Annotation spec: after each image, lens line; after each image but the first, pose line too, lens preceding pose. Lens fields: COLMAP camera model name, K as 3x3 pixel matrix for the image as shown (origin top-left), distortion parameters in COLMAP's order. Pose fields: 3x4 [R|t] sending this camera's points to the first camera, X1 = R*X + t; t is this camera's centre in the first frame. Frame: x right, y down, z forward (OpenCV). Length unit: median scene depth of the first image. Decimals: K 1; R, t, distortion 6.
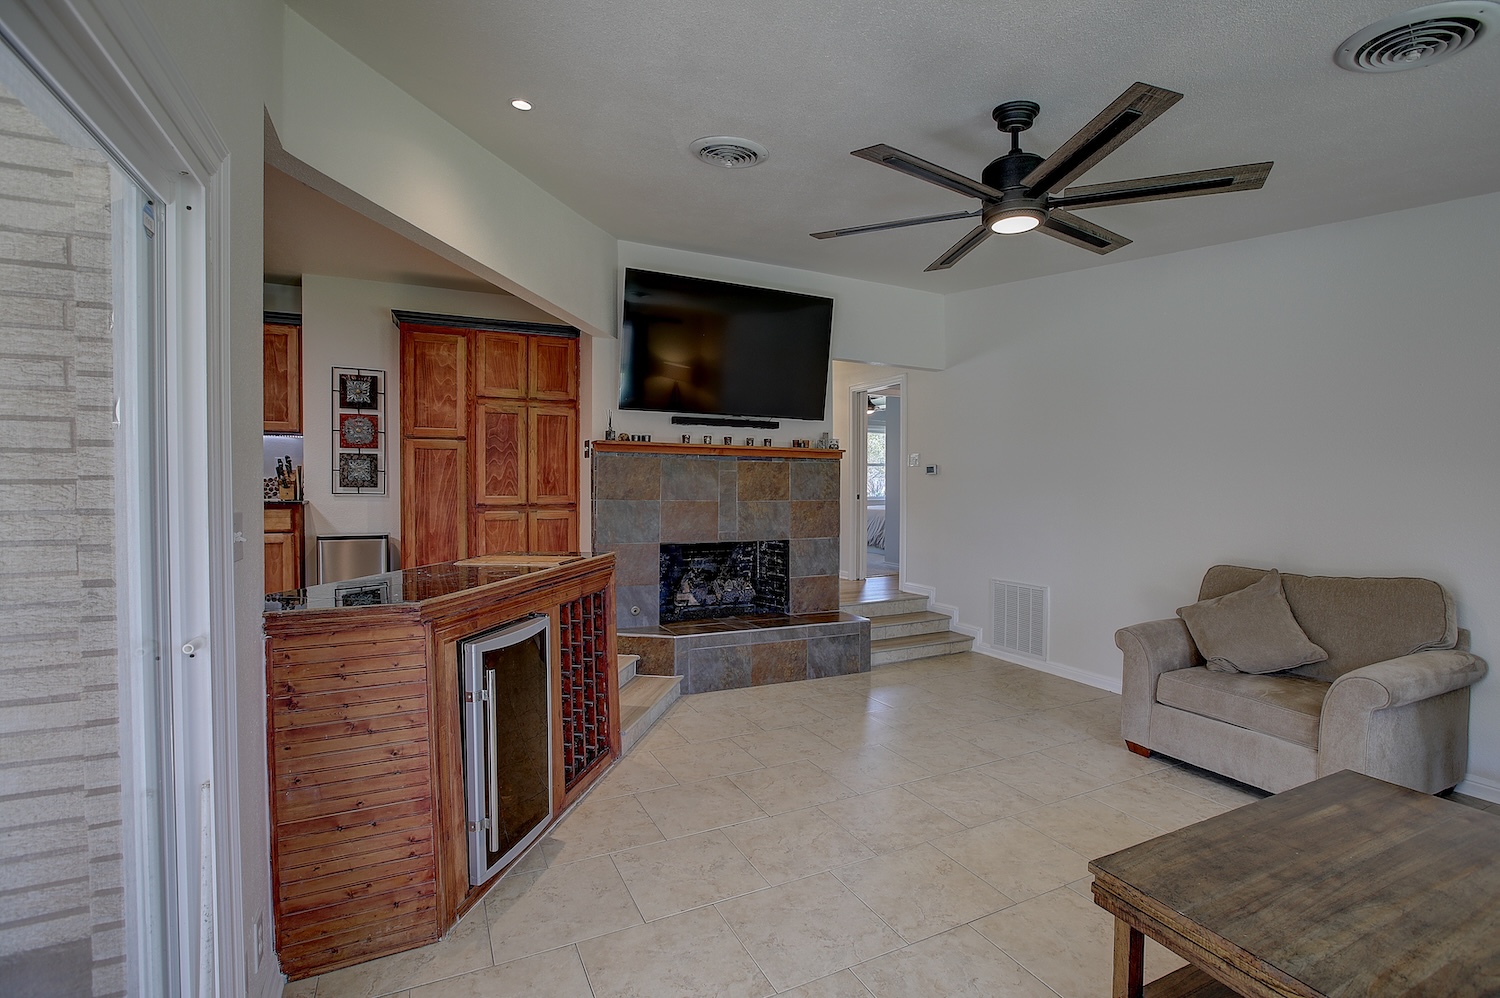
lens RADIAL K [[687.8, 0, 750.0], [0, 687.8, 499.0], [0, 0, 1]] dist [-0.070051, 0.029482]
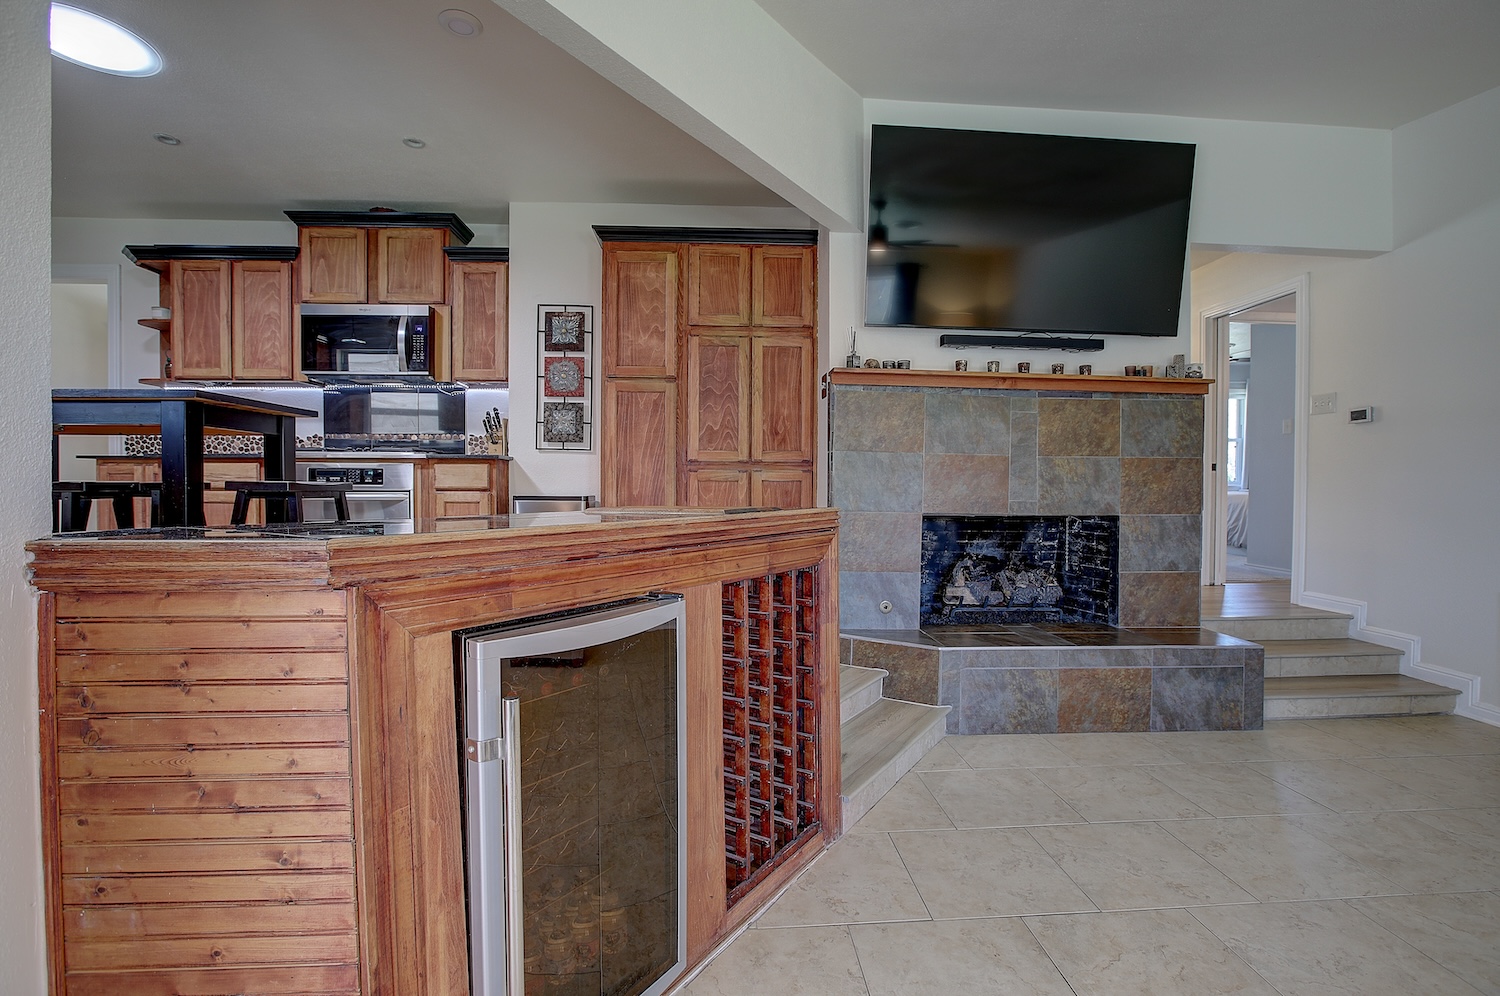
lens RADIAL K [[687.8, 0, 750.0], [0, 687.8, 498.0], [0, 0, 1]] dist [-0.070051, 0.029482]
pose [[0.921186, 0.009996, -0.388994, -0.020507], [-0.009929, 0.999948, 0.002184, 0.049778], [0.388996, 0.001850, 0.921238, 0.286829]]
